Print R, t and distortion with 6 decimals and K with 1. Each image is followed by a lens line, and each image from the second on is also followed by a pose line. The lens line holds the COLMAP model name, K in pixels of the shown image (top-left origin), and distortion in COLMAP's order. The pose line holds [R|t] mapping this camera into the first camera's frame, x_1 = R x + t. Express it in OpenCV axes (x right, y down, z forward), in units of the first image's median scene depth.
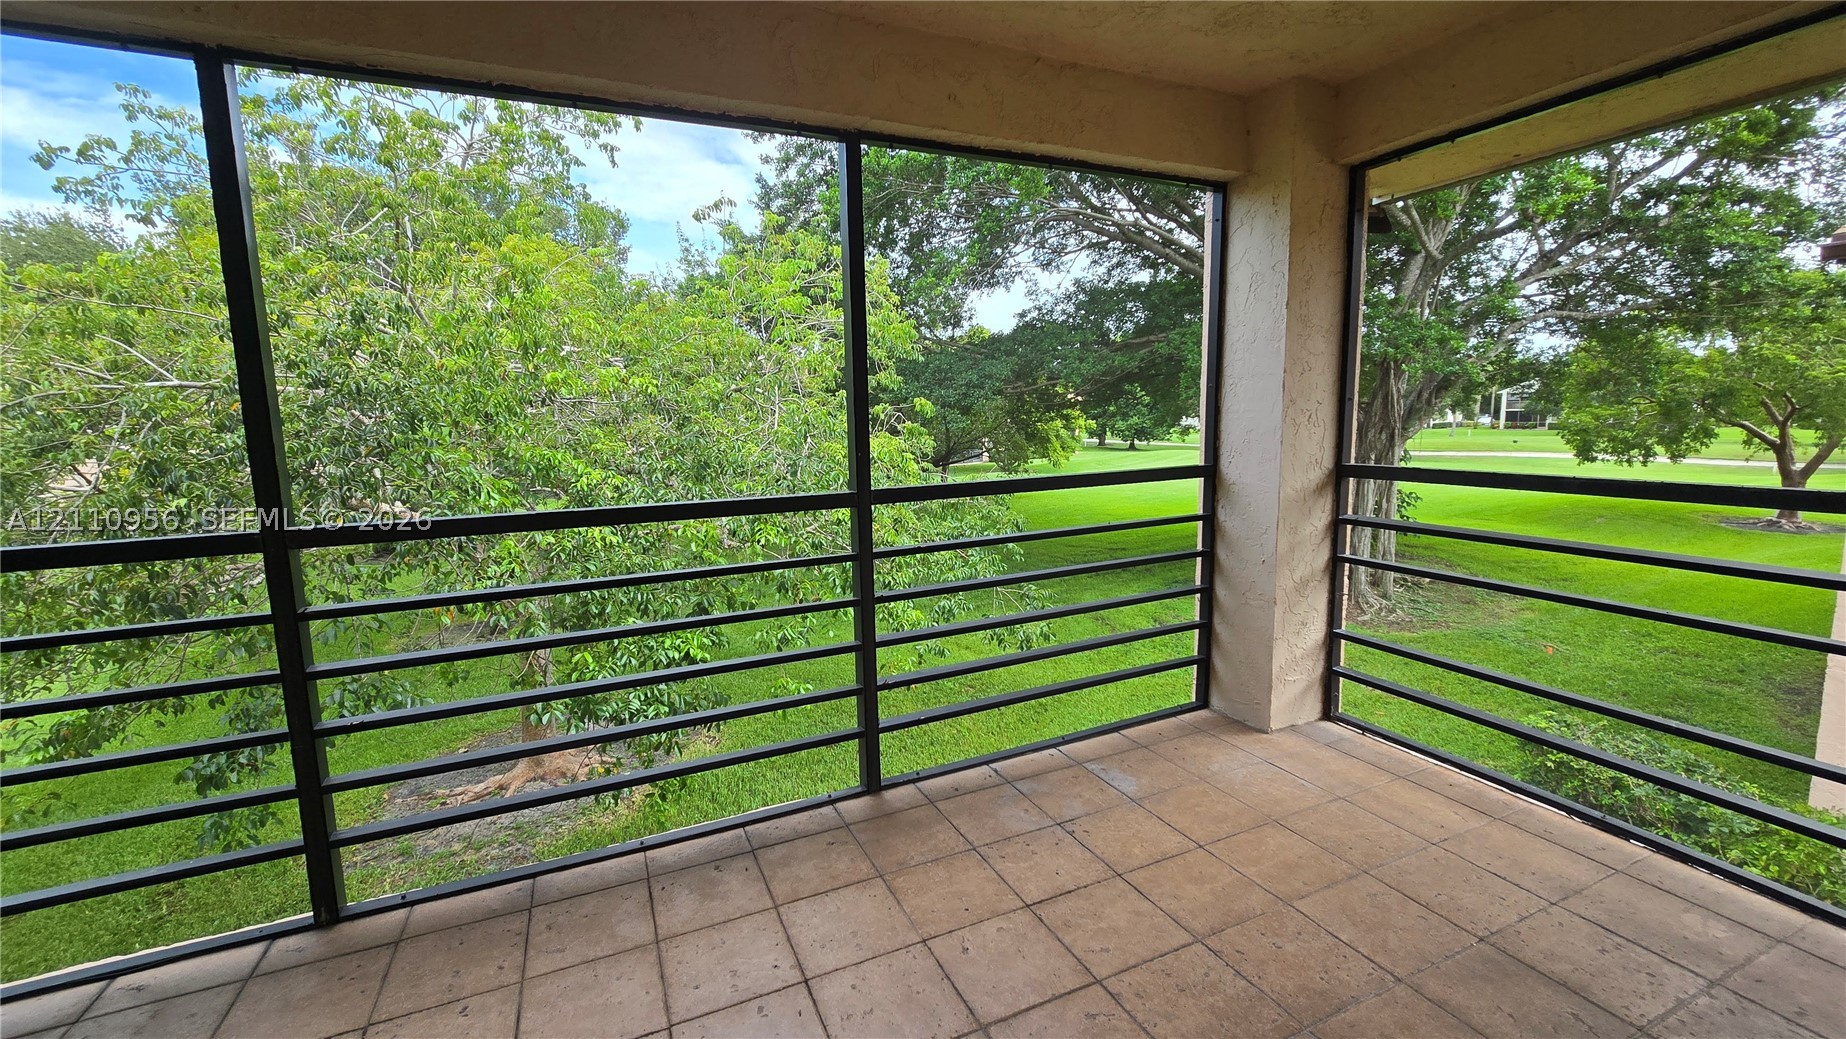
lens RADIAL K [[754.0, 0, 923.0], [0, 754.0, 519.5], [0, 0, 1]] dist [-0.002268, 0.000339]
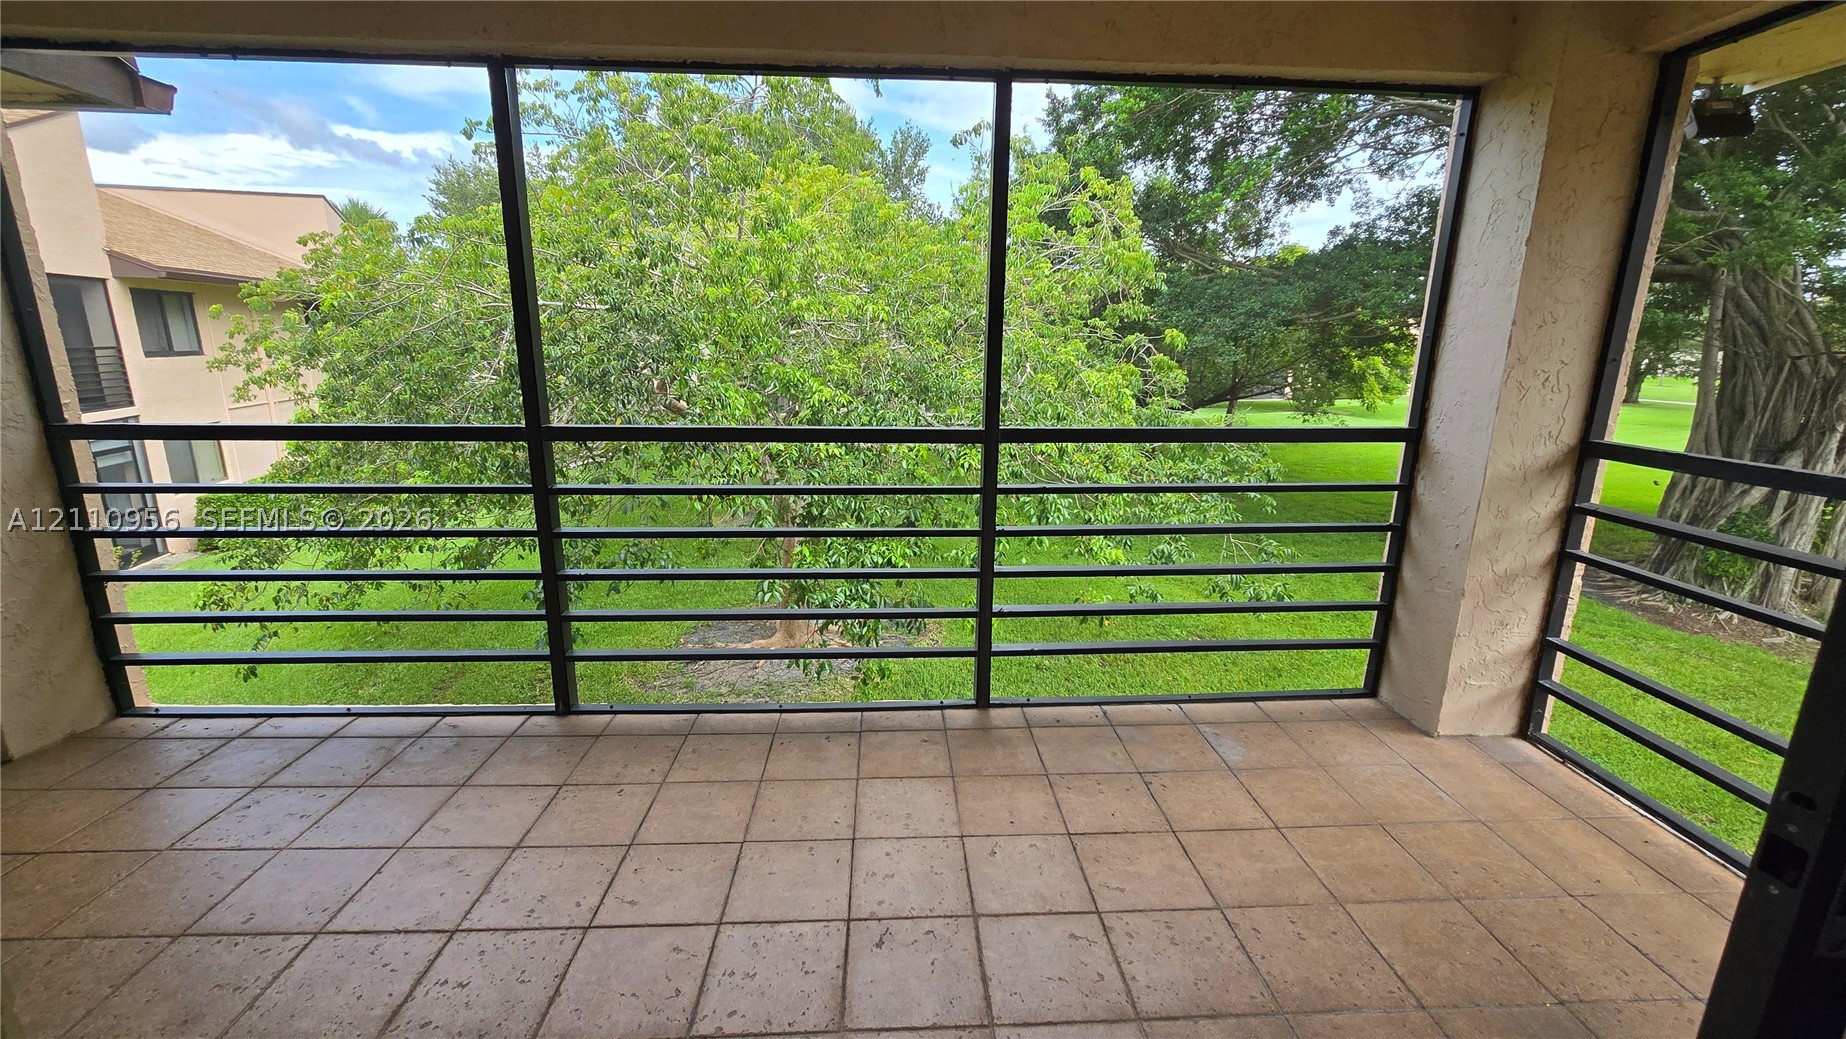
lens RADIAL K [[754.0, 0, 923.0], [0, 754.0, 519.5], [0, 0, 1]] dist [-0.002268, 0.000339]
pose [[0.930365, 0.119420, -0.346641, 0.171070], [-0.084338, 0.989820, 0.114642, -0.020790], [0.356803, -0.077424, 0.930966, -0.019948]]
